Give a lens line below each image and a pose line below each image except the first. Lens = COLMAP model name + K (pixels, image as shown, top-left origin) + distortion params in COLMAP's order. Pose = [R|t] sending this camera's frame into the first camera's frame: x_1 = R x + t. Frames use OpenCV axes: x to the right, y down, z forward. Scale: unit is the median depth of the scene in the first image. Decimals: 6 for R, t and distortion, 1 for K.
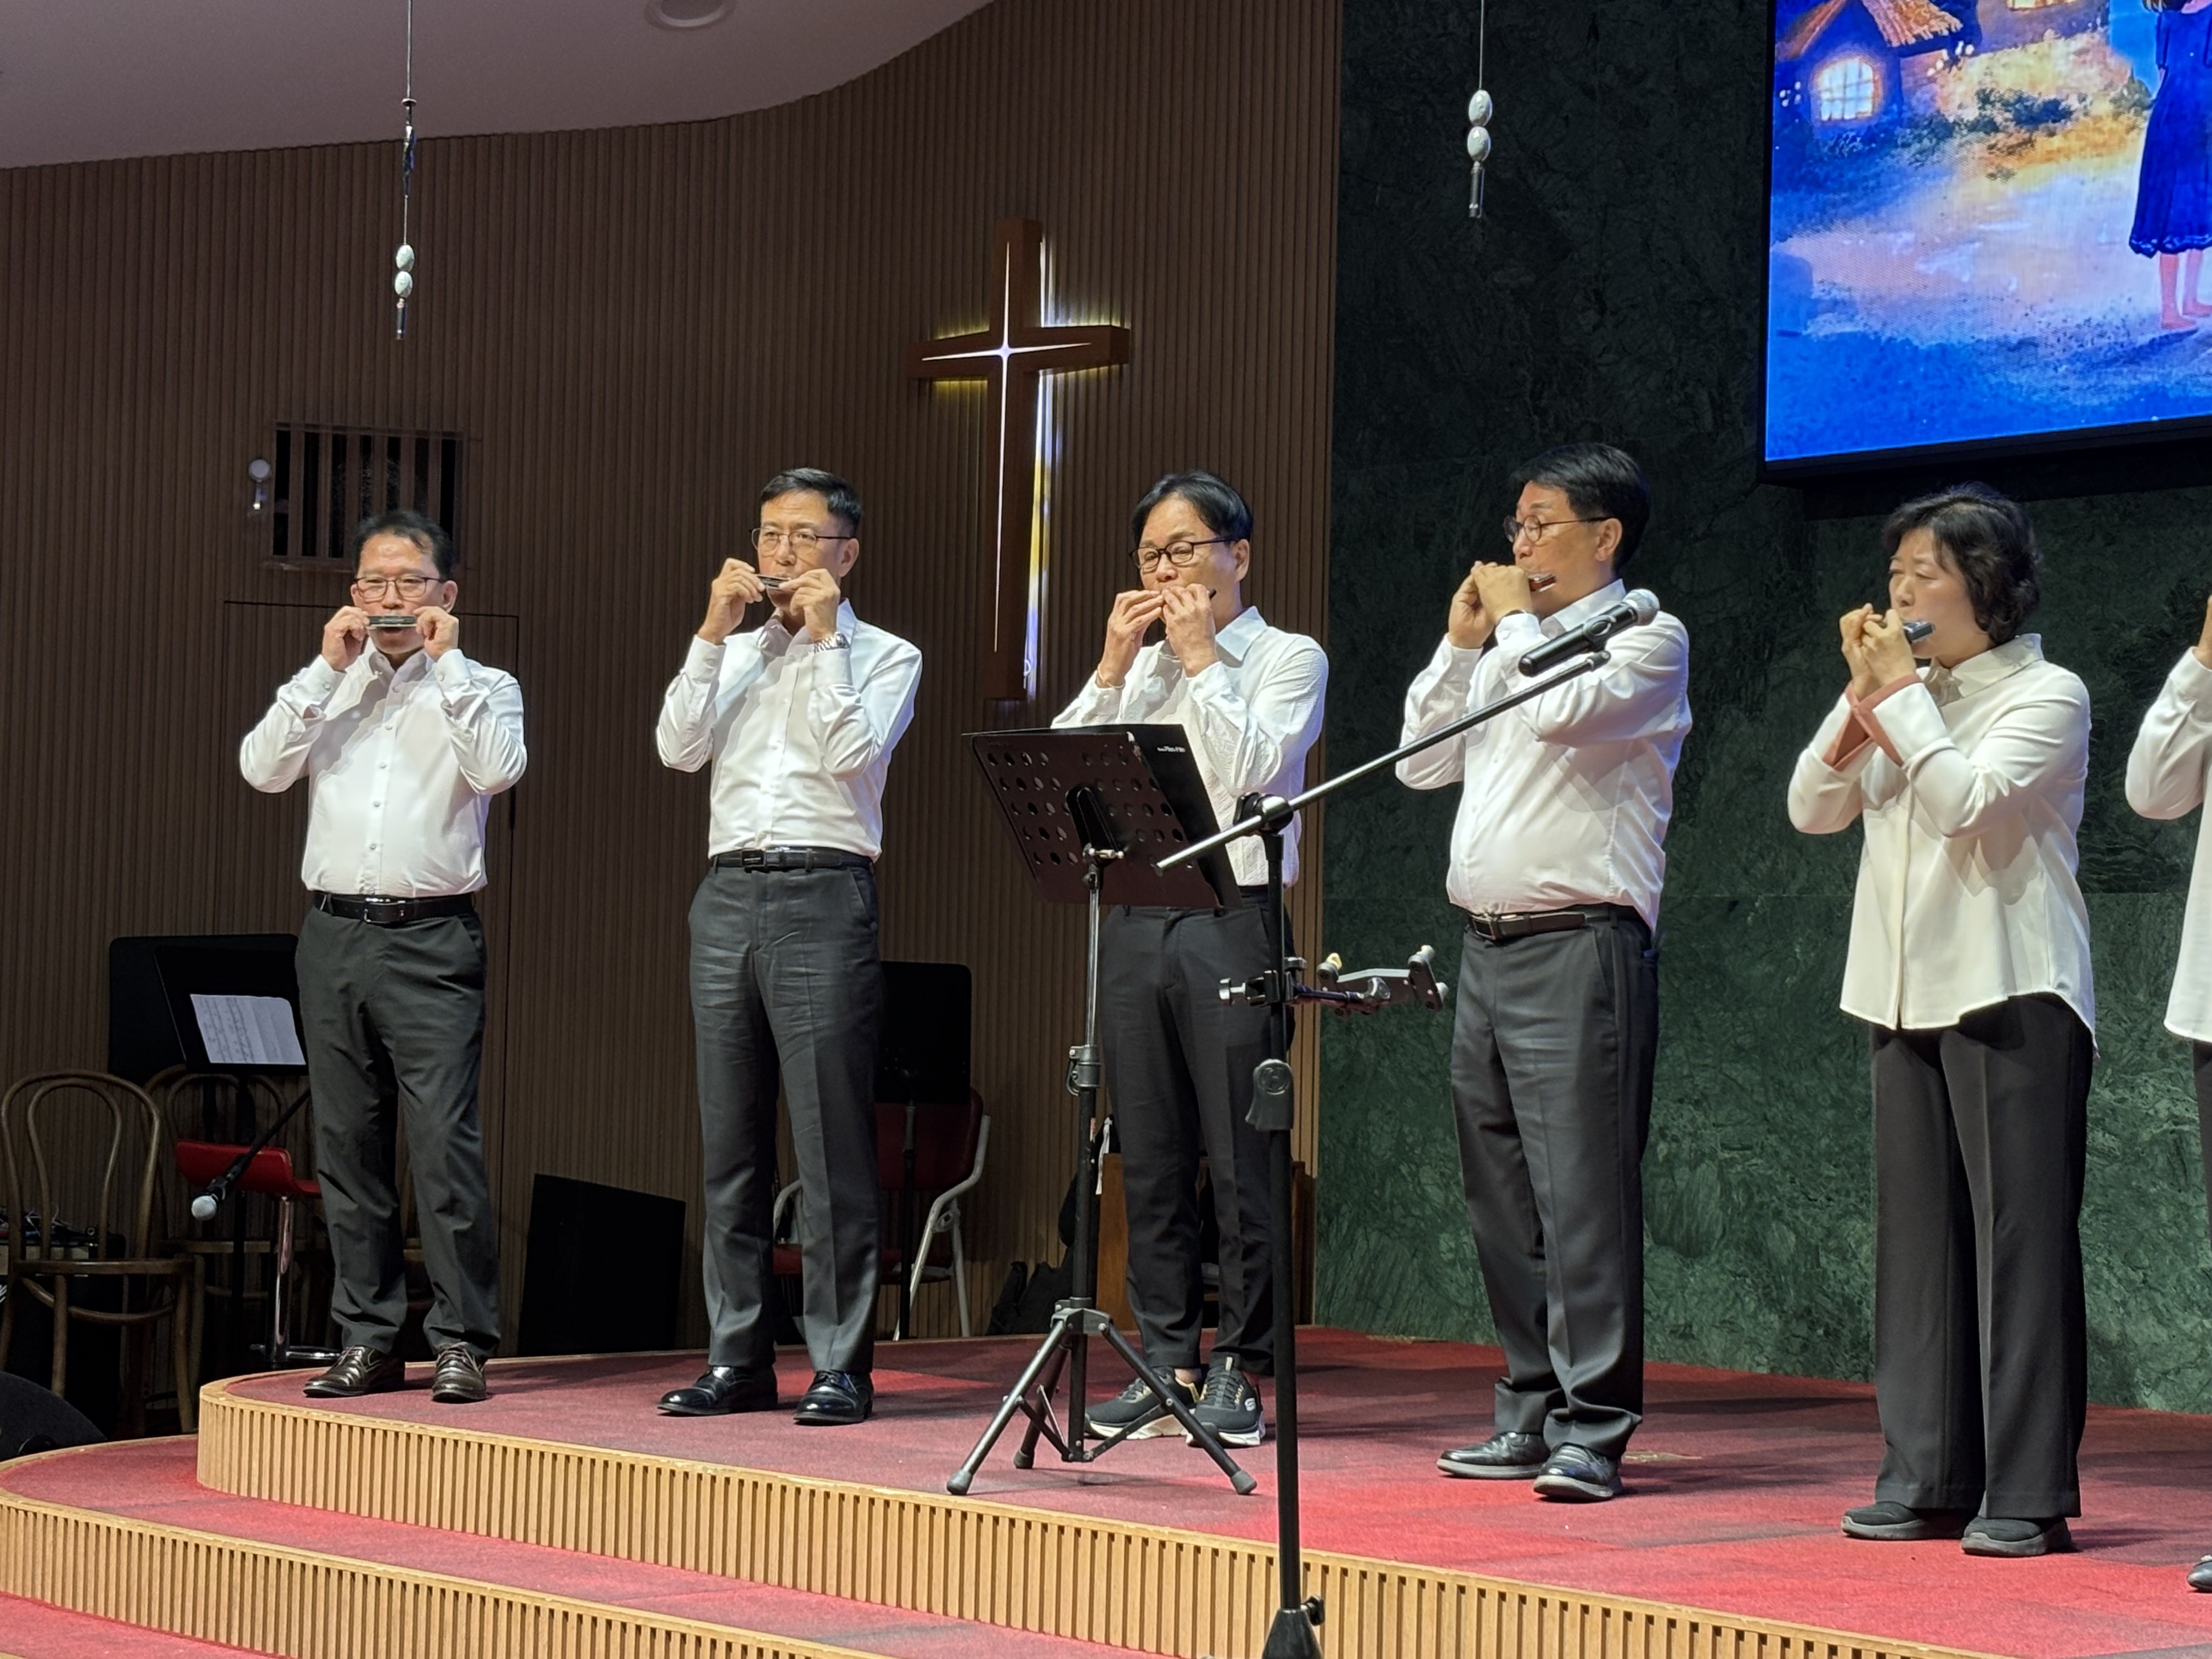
lens RADIAL K [[4317.2, 0, 1111.1], [0, 4317.2, 813.6], [0, 0, 1]] dist [0.169612, 0.000000]
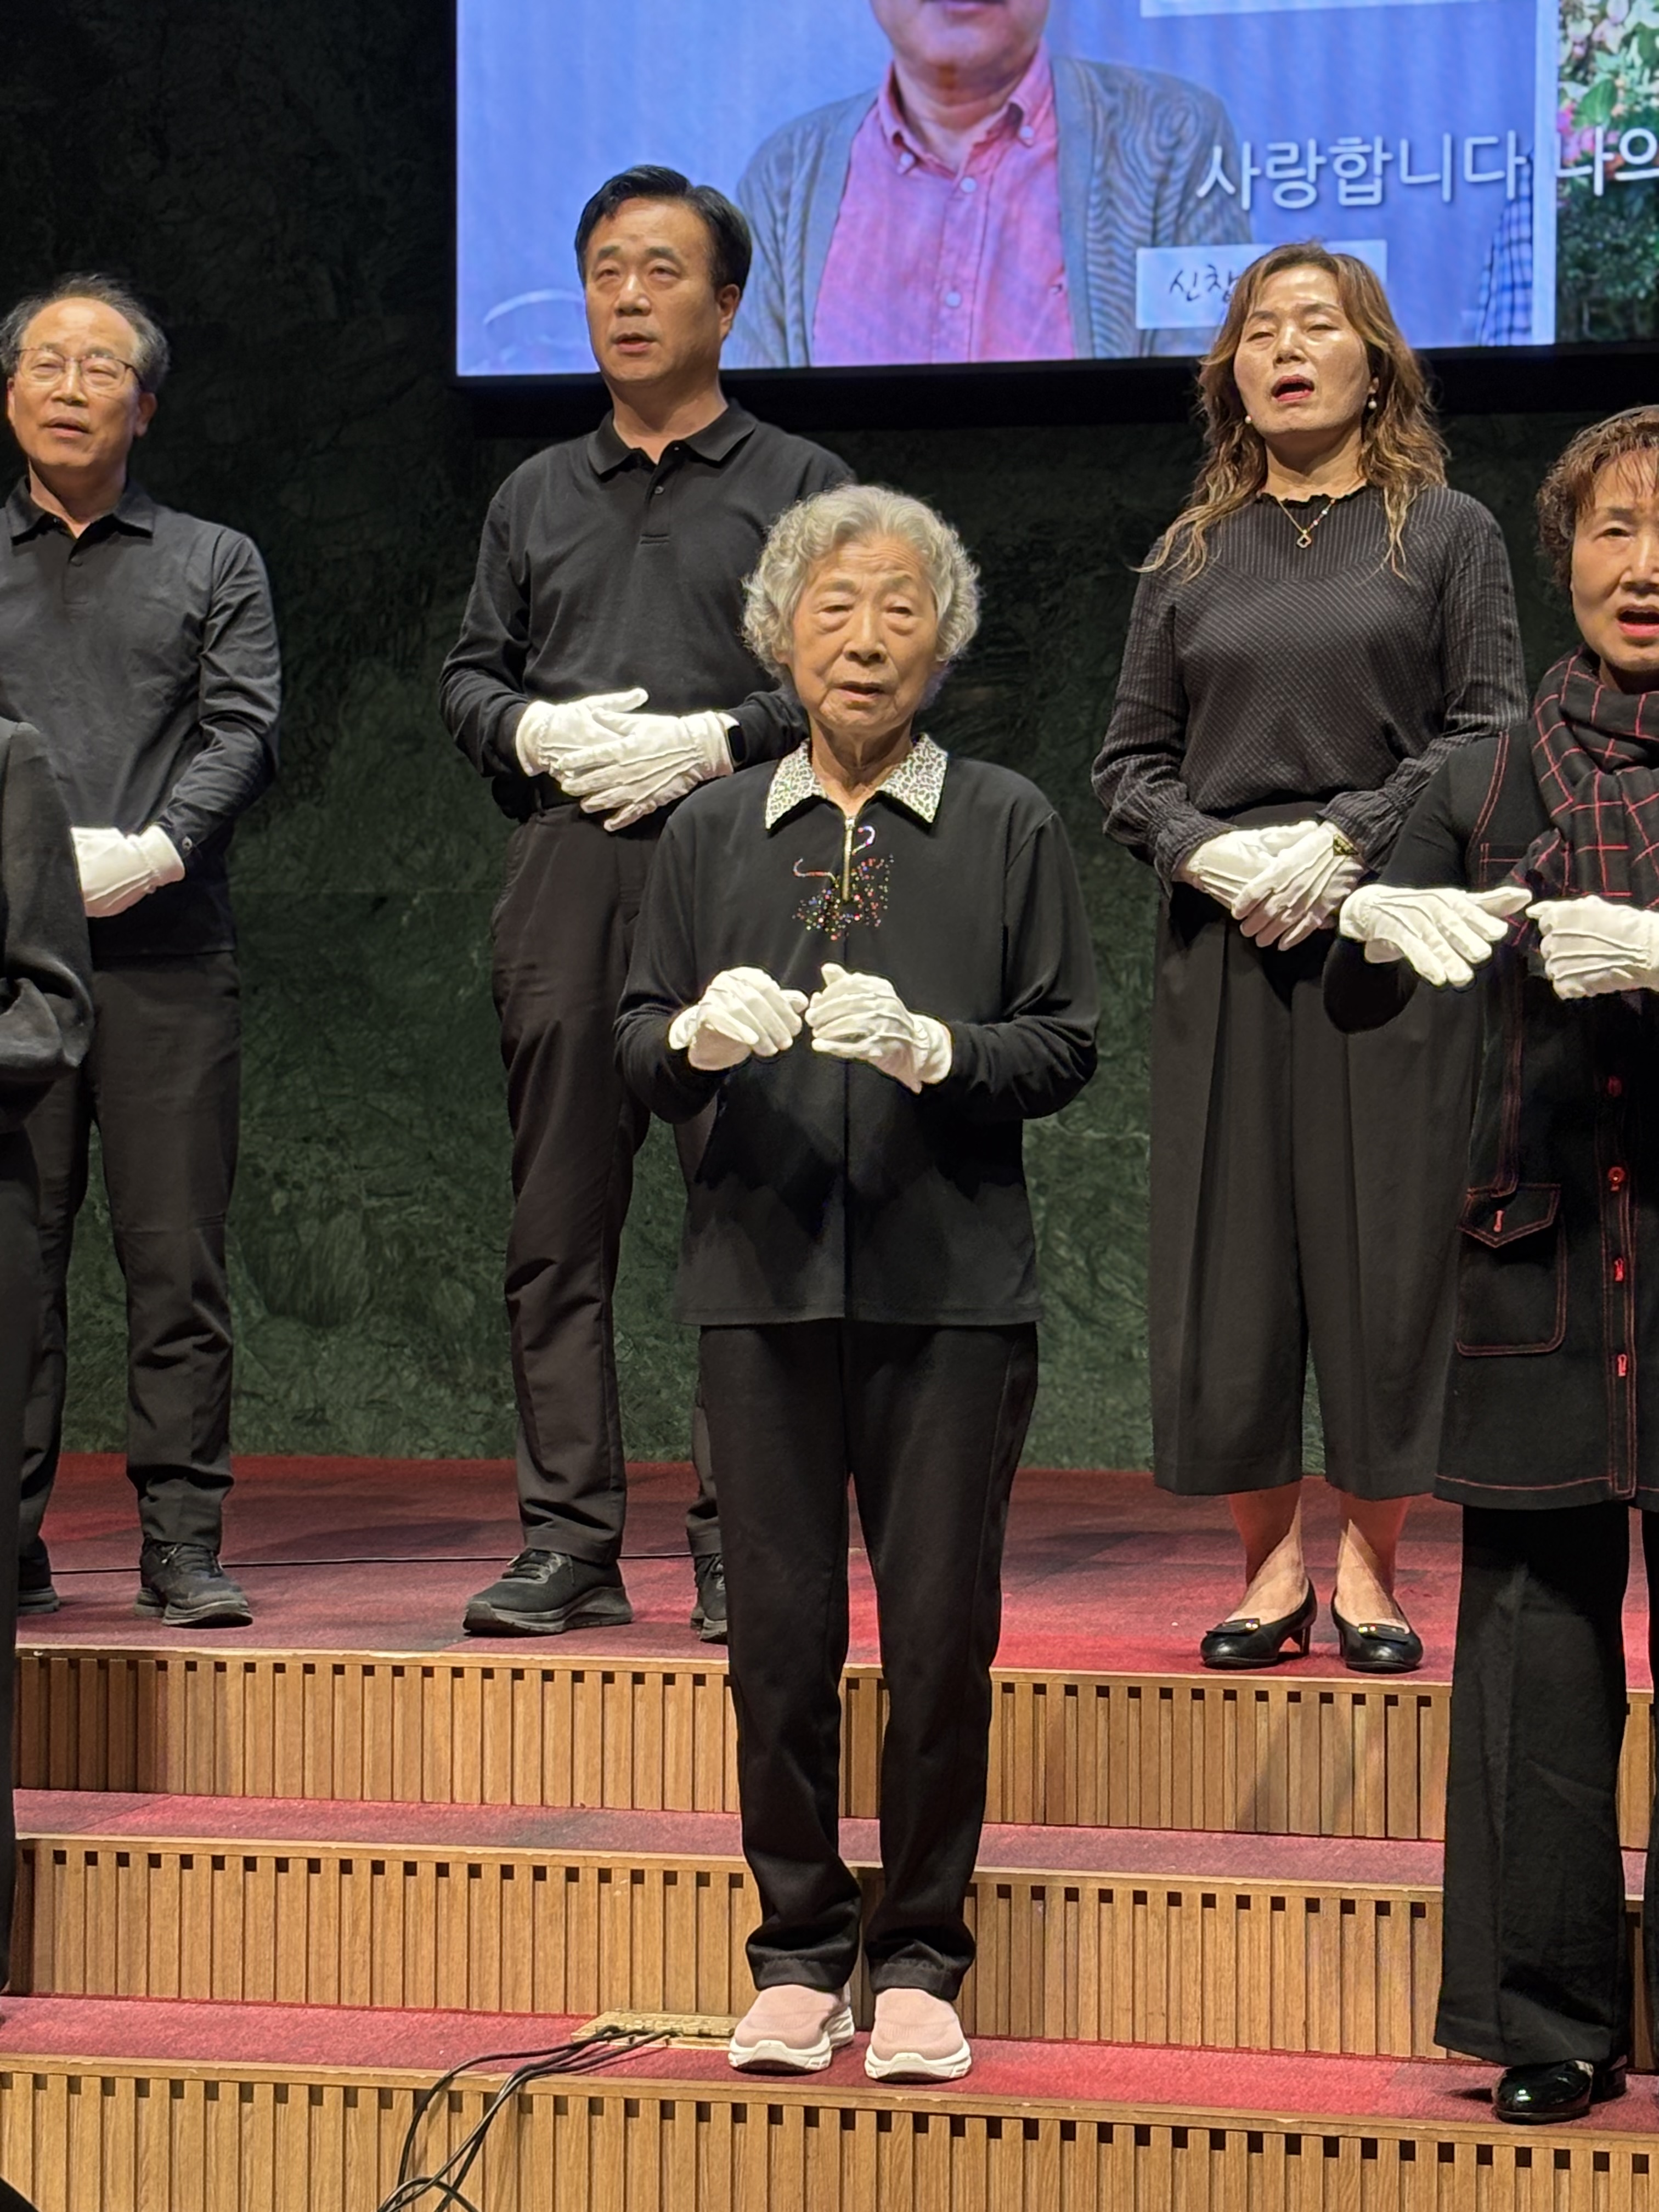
lens RADIAL K [[4987.2, 0, 864.1], [0, 4987.2, 1171.4], [0, 0, 1]] dist [0.145310, 0.000000]
pose [[0.823385, -0.023334, 0.567003, -0.324773], [-0.015169, 0.997892, 0.063093, 0.010982], [-0.567280, -0.060551, 0.821296, 0.162052]]
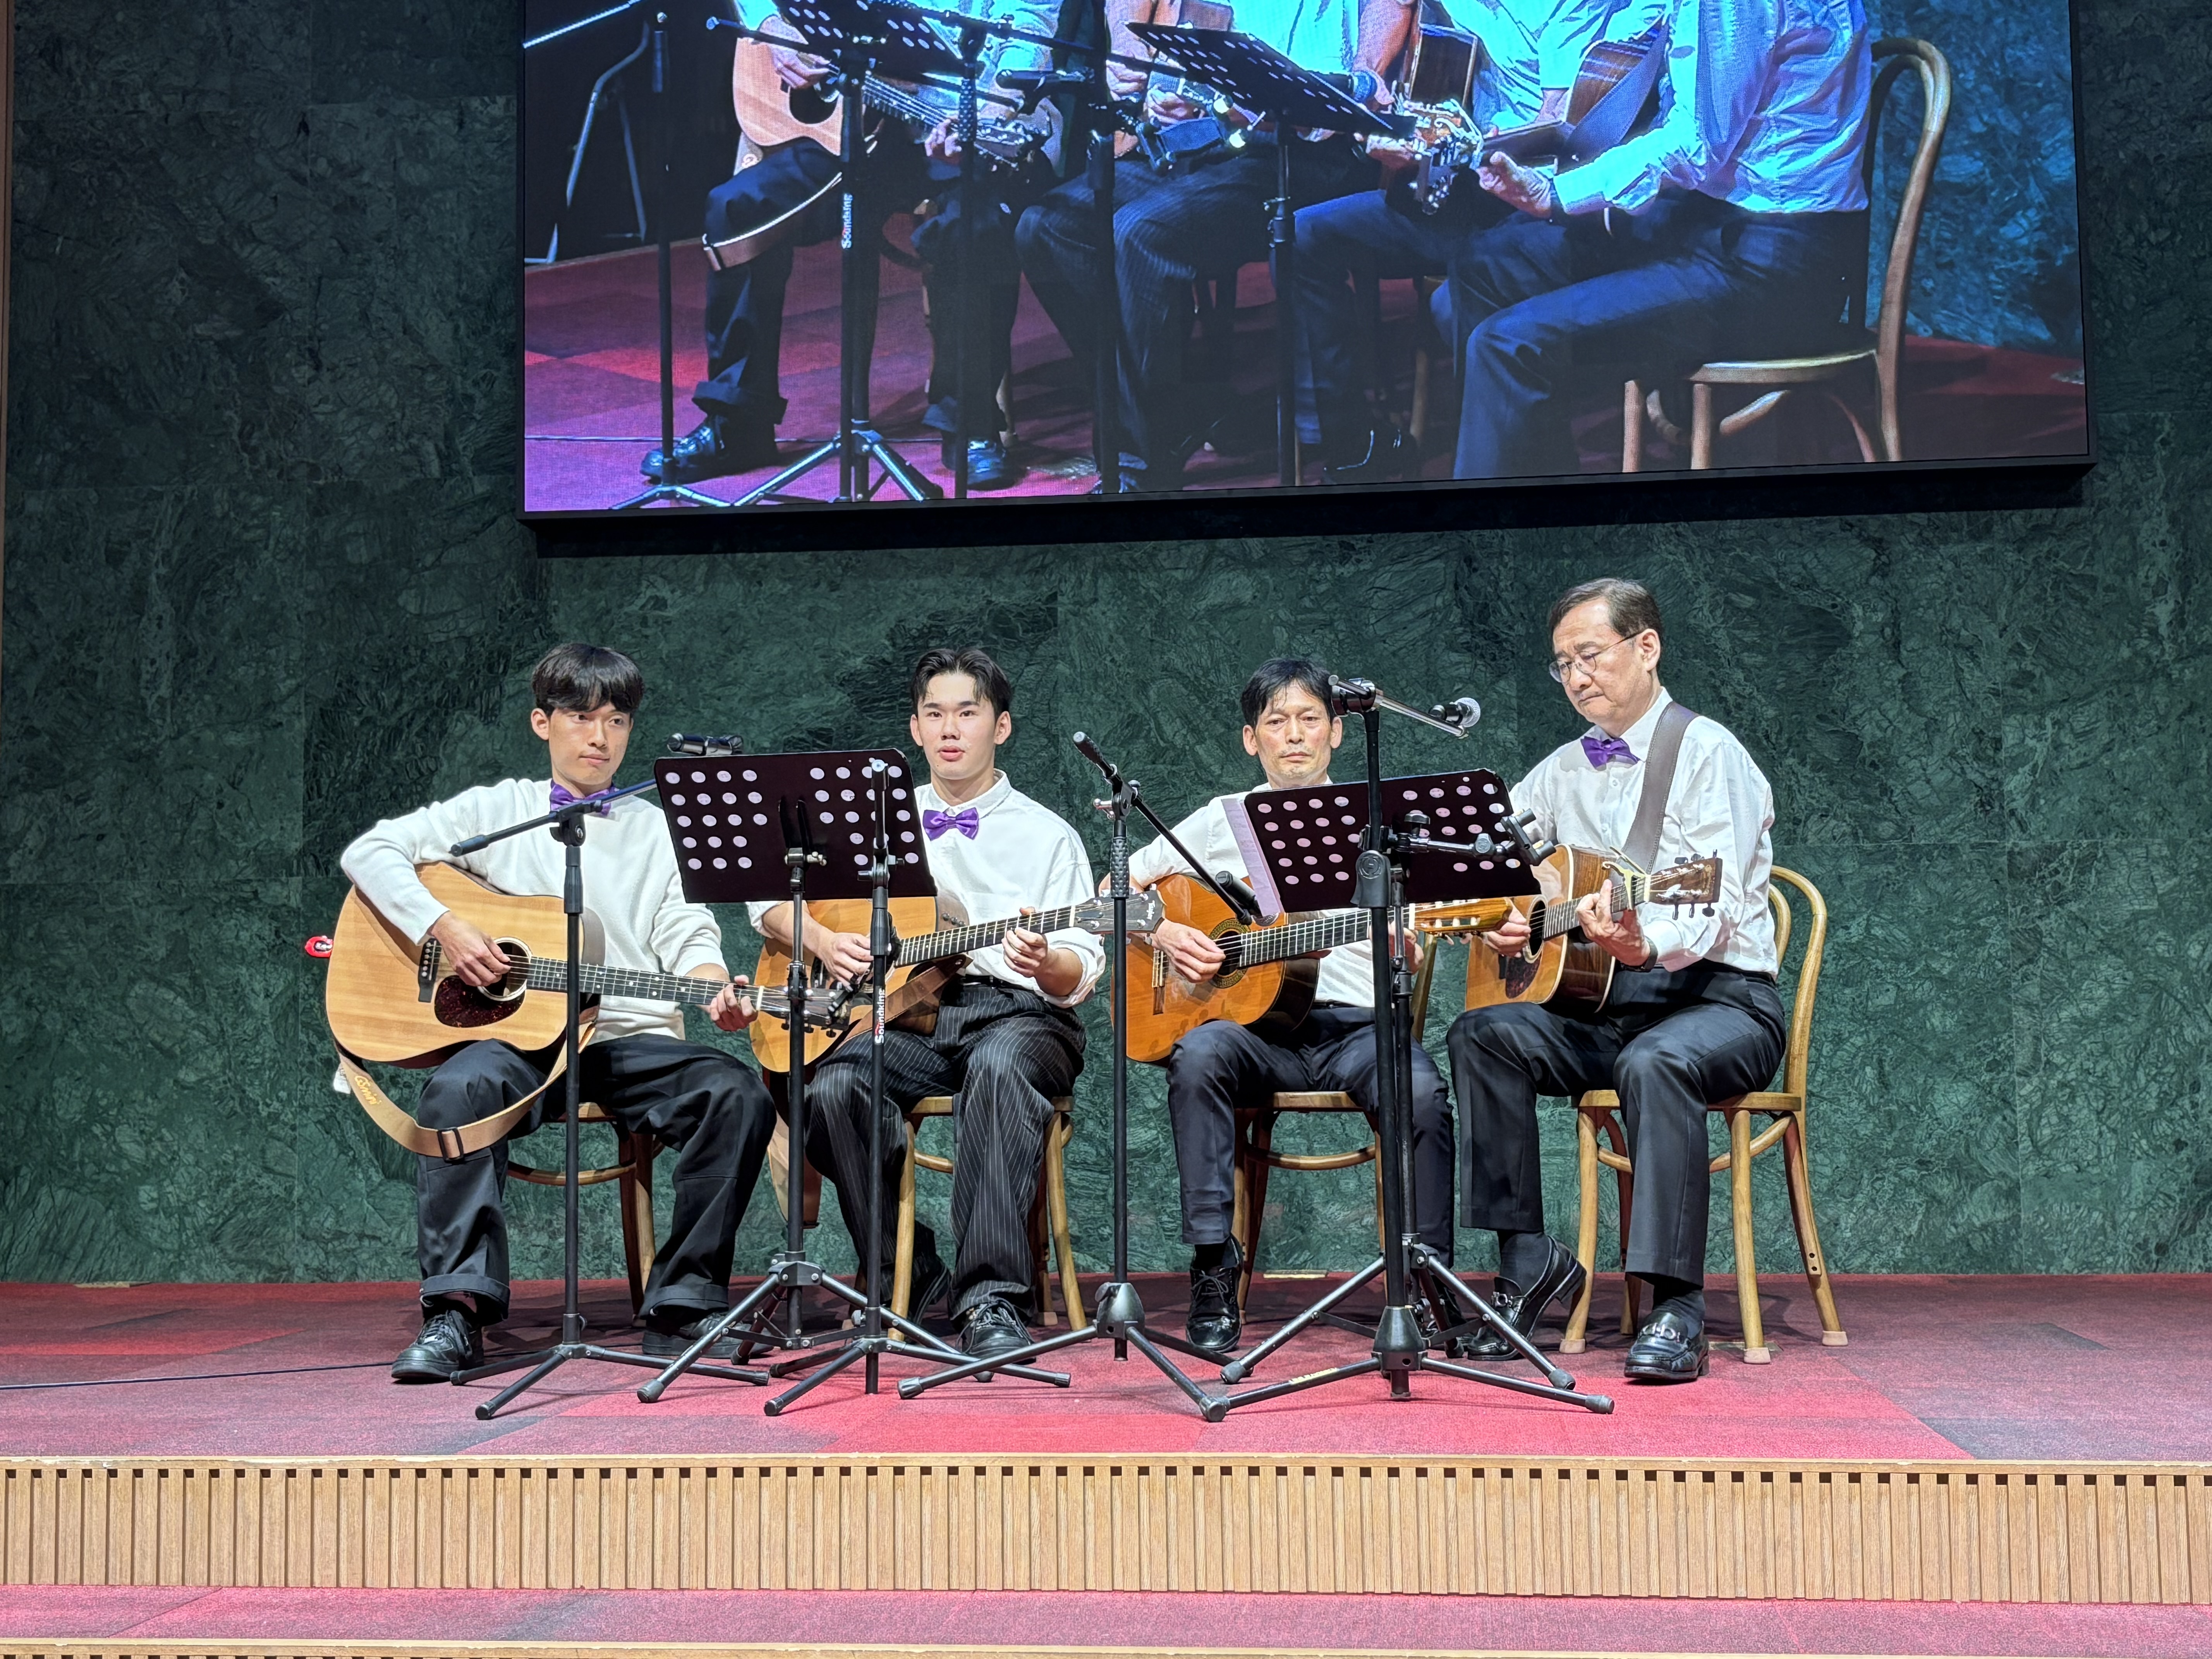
lens RADIAL K [[2772.4, 0, 1121.8], [0, 2772.4, 827.9], [0, 0, 1]] dist [0.022487, 0.000000]
pose [[0.753853, 0.025562, 0.656545, -0.215901], [-0.002342, 0.999341, -0.036218, 0.033590], [-0.657039, 0.025766, 0.753416, 0.323859]]
